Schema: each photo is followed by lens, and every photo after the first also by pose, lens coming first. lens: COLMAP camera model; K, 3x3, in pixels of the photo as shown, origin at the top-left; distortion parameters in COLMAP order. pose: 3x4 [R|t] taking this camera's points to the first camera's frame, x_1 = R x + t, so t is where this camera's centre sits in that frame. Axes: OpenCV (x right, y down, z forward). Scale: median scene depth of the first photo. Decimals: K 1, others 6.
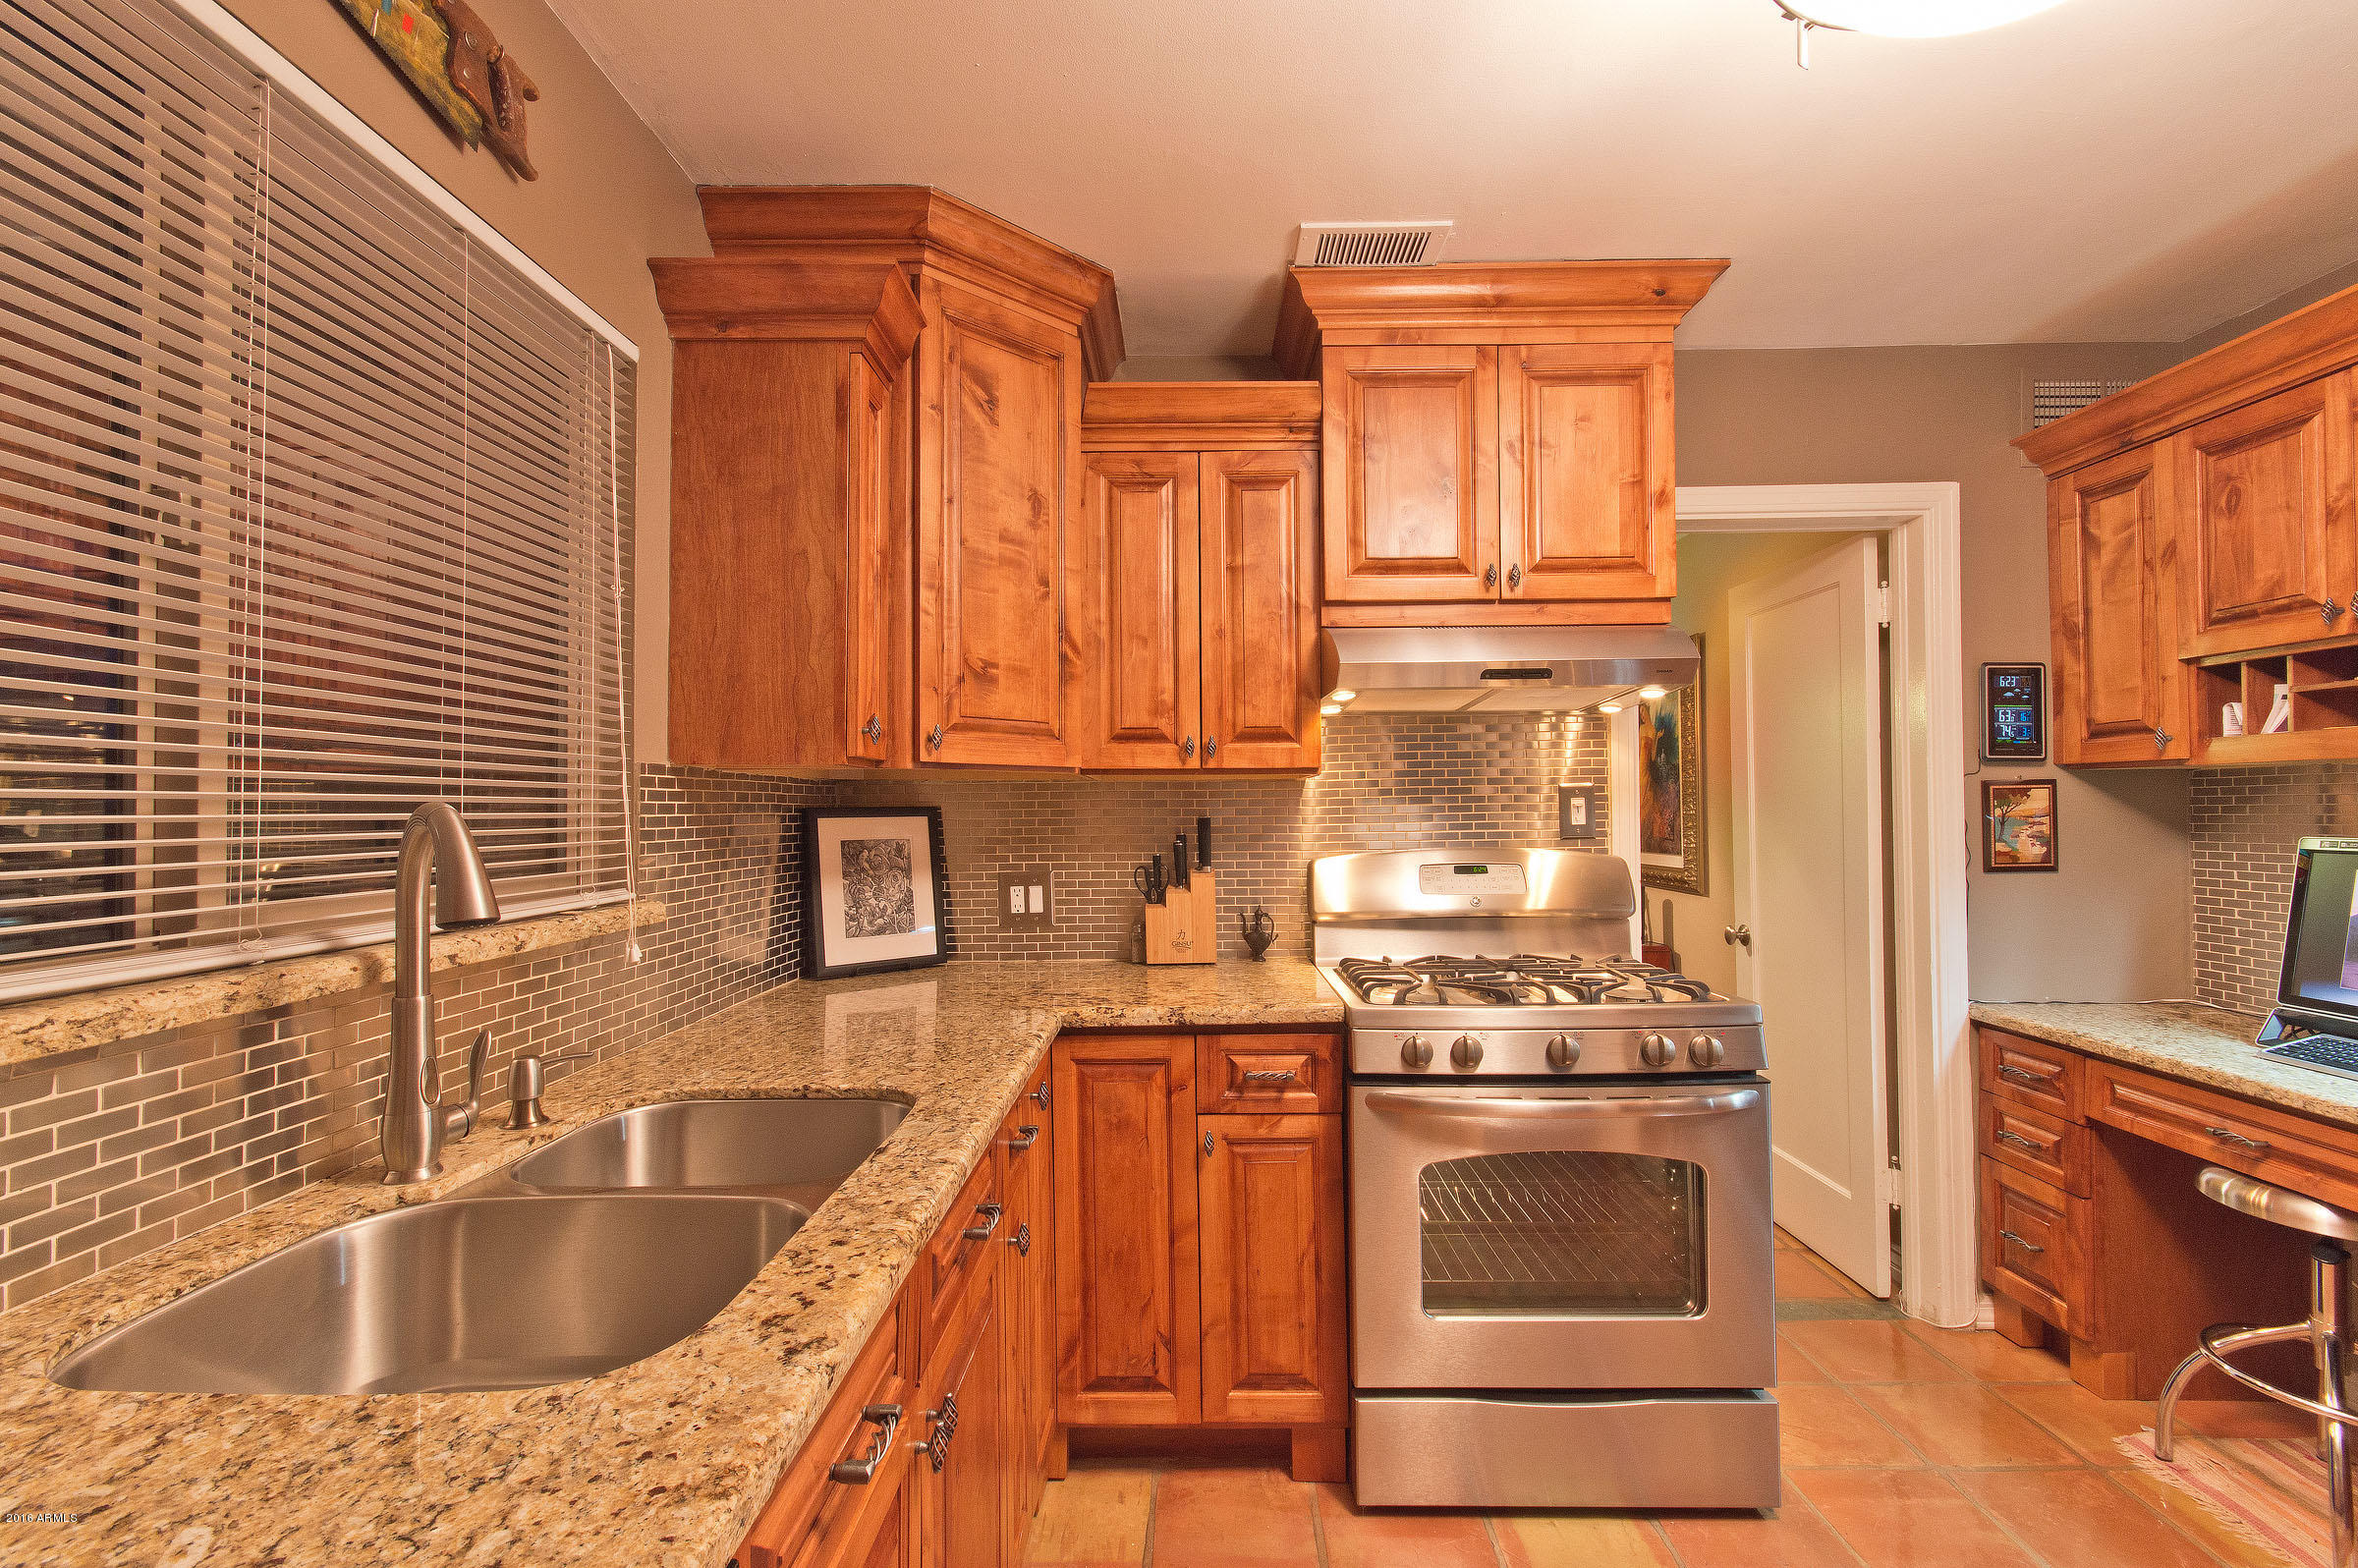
lens RADIAL K [[1042.3, 0, 1180.7], [0, 1042.3, 790.1], [0, 0, 1]] dist [0.002979, -0.001288]
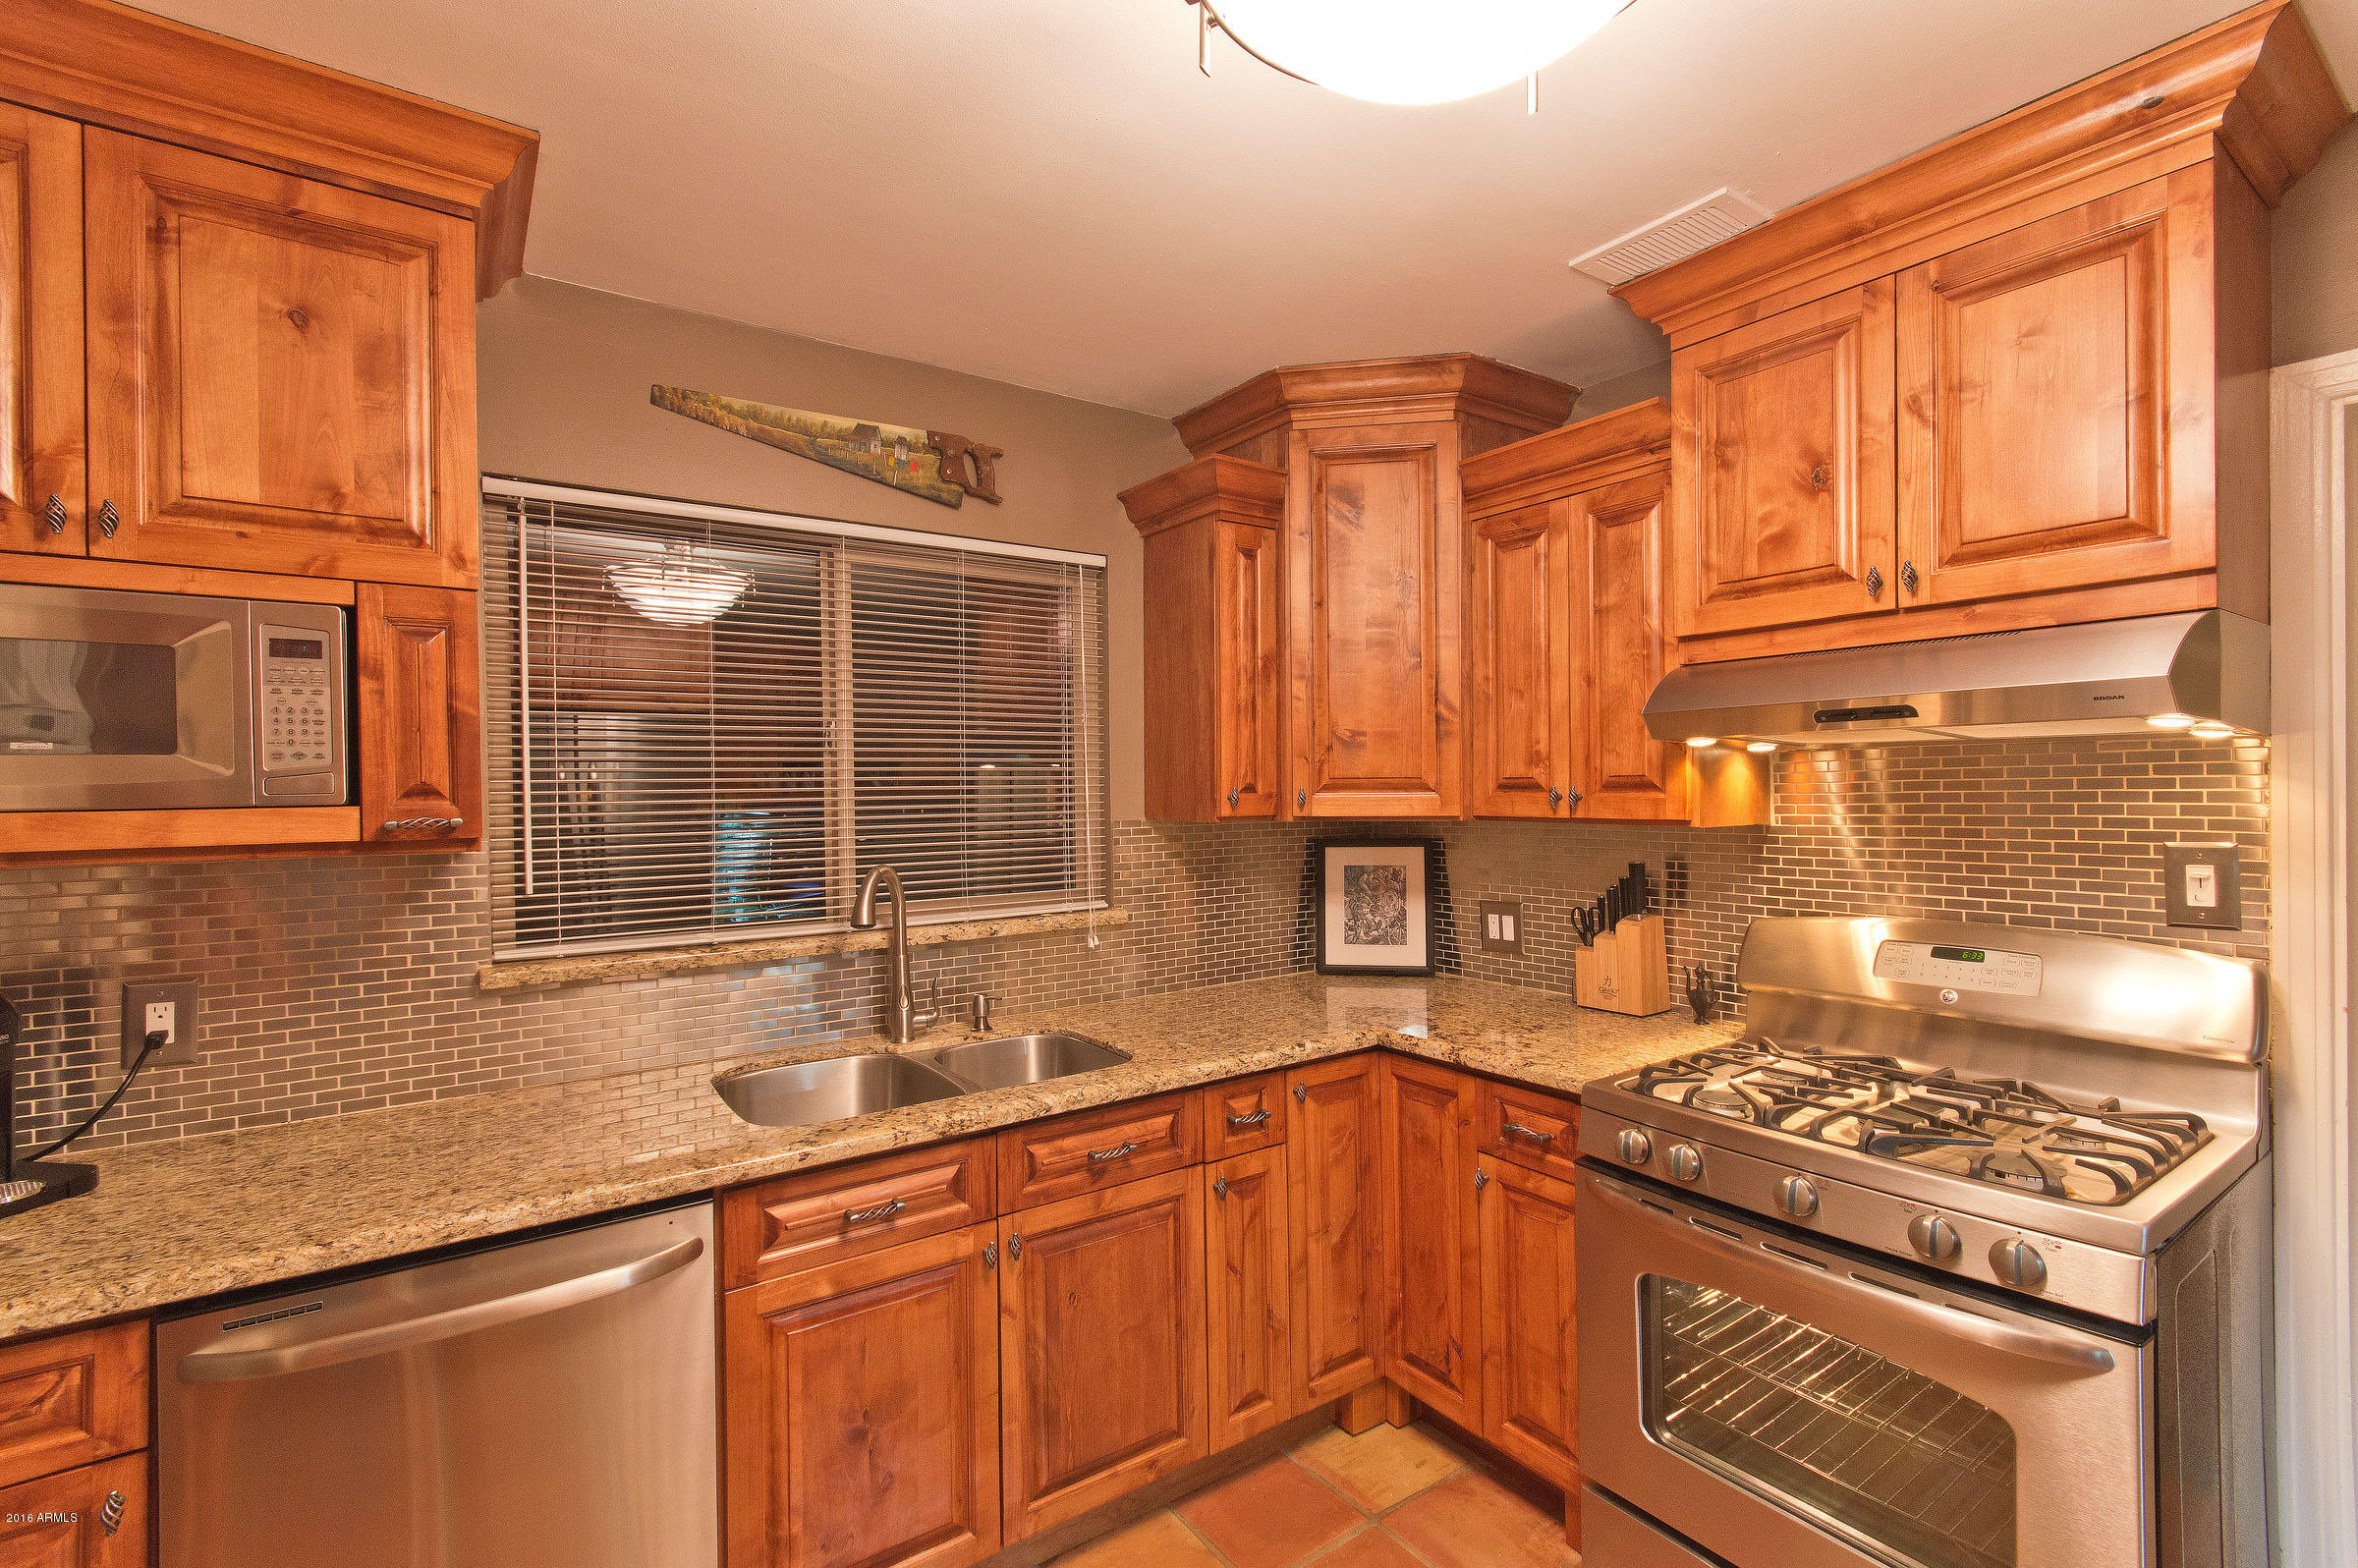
lens RADIAL K [[1042.3, 0, 1184.3], [0, 1042.3, 789.8], [0, 0, 1]] dist [0.002979, -0.001288]
pose [[0.587172, 0.003304, -0.809455, 0.626581], [0.022465, 0.999540, 0.020376, -0.078507], [0.809150, -0.030148, 0.586828, 0.124669]]
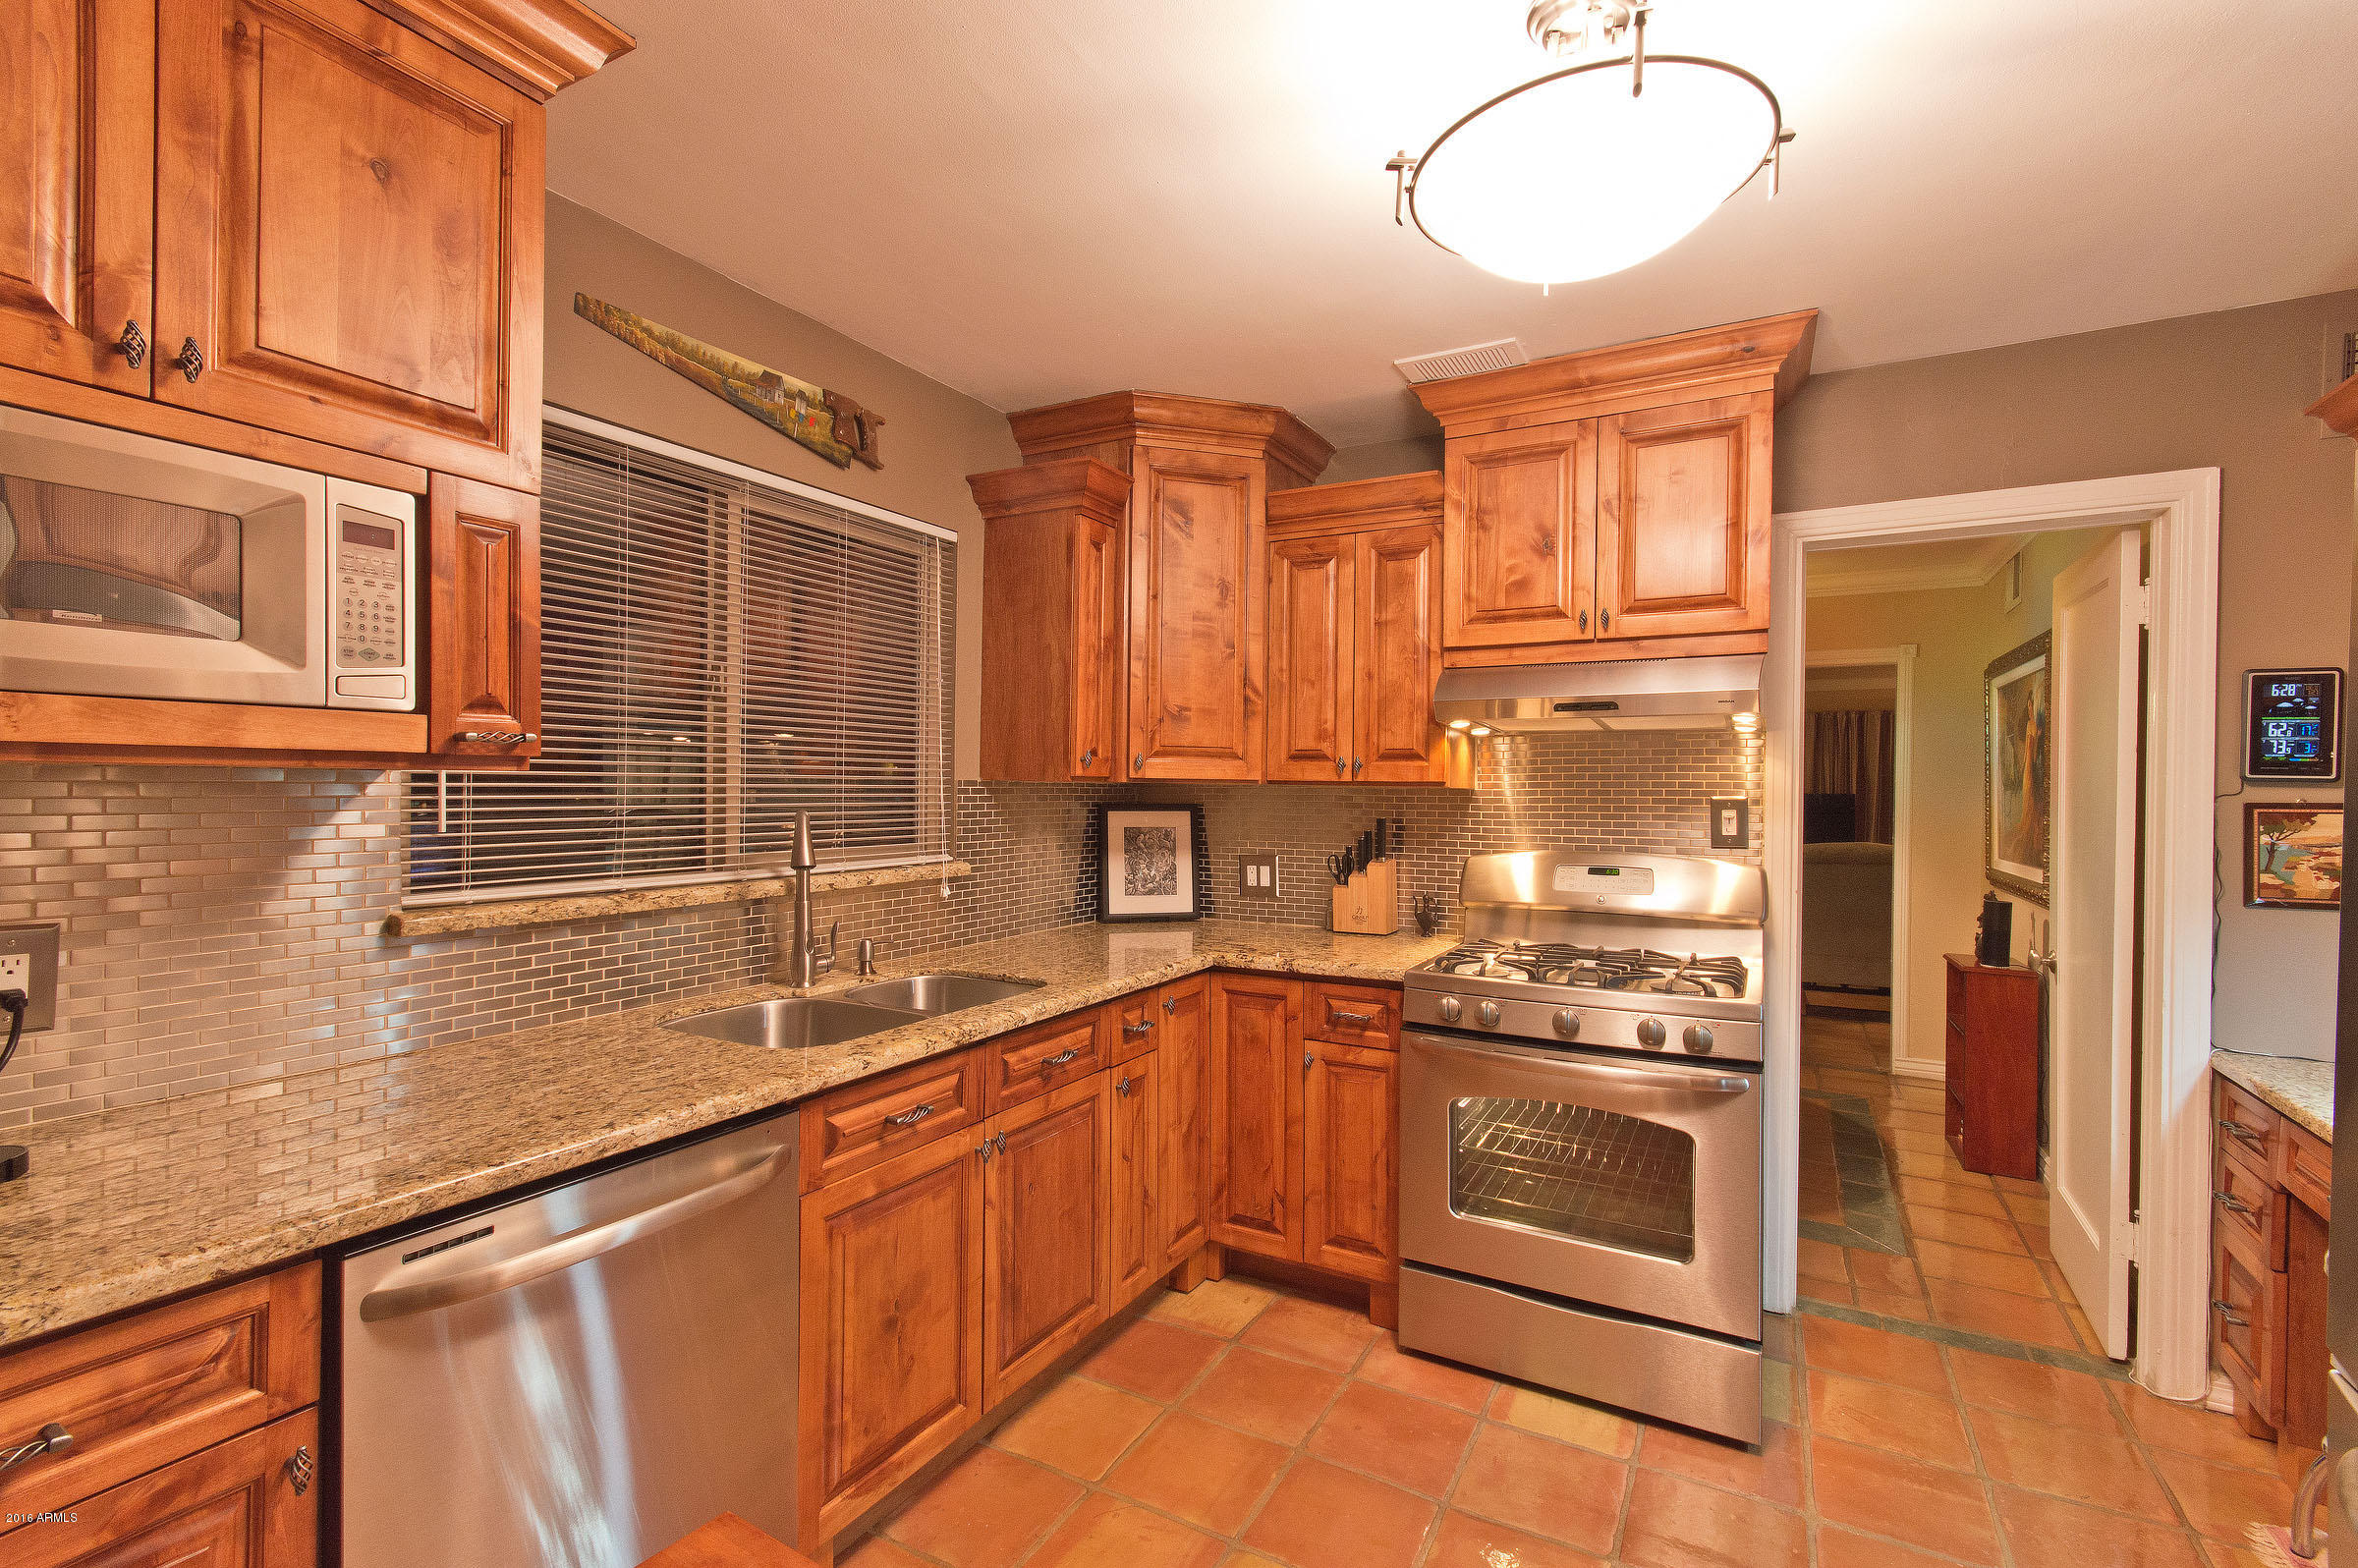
lens RADIAL K [[1042.3, 0, 1184.6], [0, 1042.3, 790.0], [0, 0, 1]] dist [0.002979, -0.001288]
pose [[0.881468, 0.017693, -0.471912, 0.459123], [-0.007412, 0.999693, 0.023635, -0.040196], [0.472185, -0.017336, 0.881329, -0.239100]]
